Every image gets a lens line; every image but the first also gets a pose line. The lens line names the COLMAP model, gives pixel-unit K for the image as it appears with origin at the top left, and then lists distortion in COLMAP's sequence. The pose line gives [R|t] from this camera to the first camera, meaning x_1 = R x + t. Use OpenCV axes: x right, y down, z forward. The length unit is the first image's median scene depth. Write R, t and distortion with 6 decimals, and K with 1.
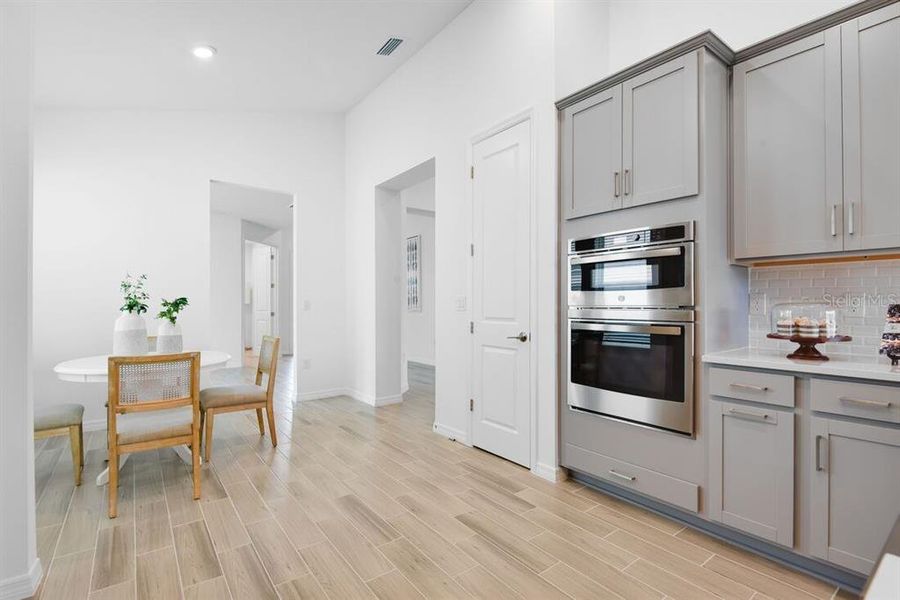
lens RADIAL K [[413.3, 0, 448.4], [0, 413.3, 310.3], [0, 0, 1]] dist [-0.000994, -0.017305]
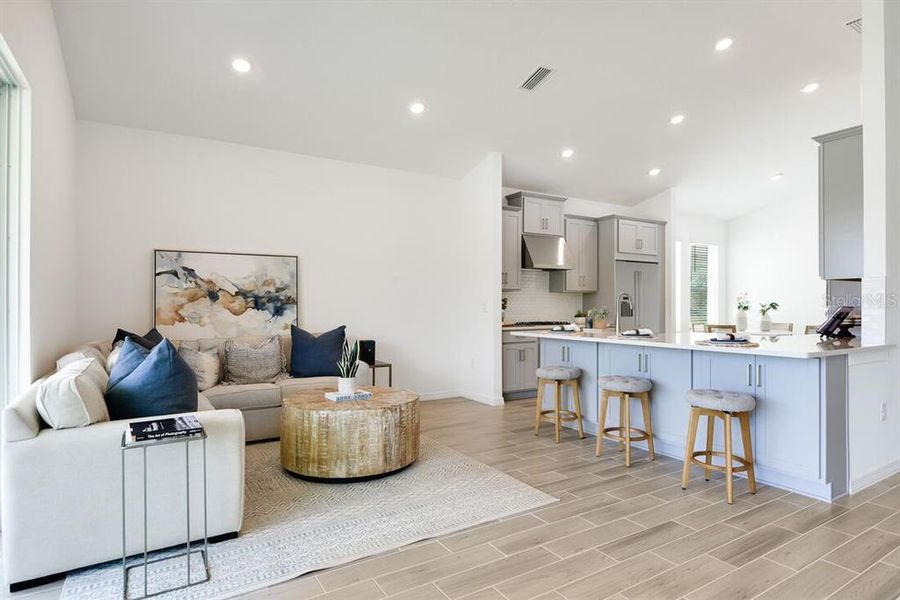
lens RADIAL K [[485.7, 0, 451.1], [0, 485.7, 301.4], [0, 0, 1]] dist [0.022848, -0.000719]
pose [[-0.089827, -0.008114, -0.995924, 2.464909], [-0.013280, 0.999888, -0.006949, 0.000095], [0.995869, 0.012601, -0.089924, -0.447142]]
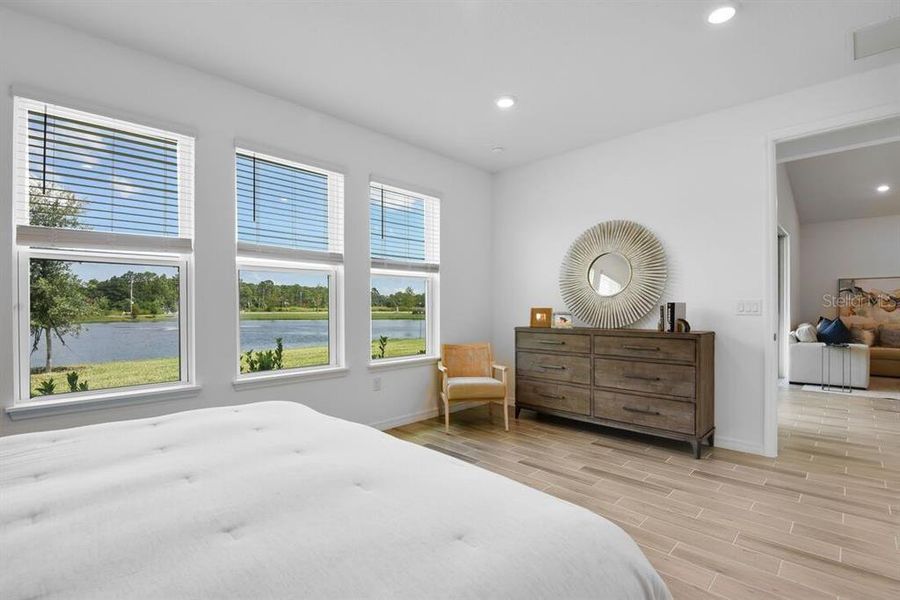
lens RADIAL K [[406.7, 0, 450.7], [0, 406.7, 311.6], [0, 0, 1]] dist [0.001561, -0.012734]
pose [[-0.989326, 0.004759, -0.145642, 4.180059], [0.000611, 0.999593, 0.028511, -0.034066], [0.145719, 0.028118, -0.988926, 0.941493]]
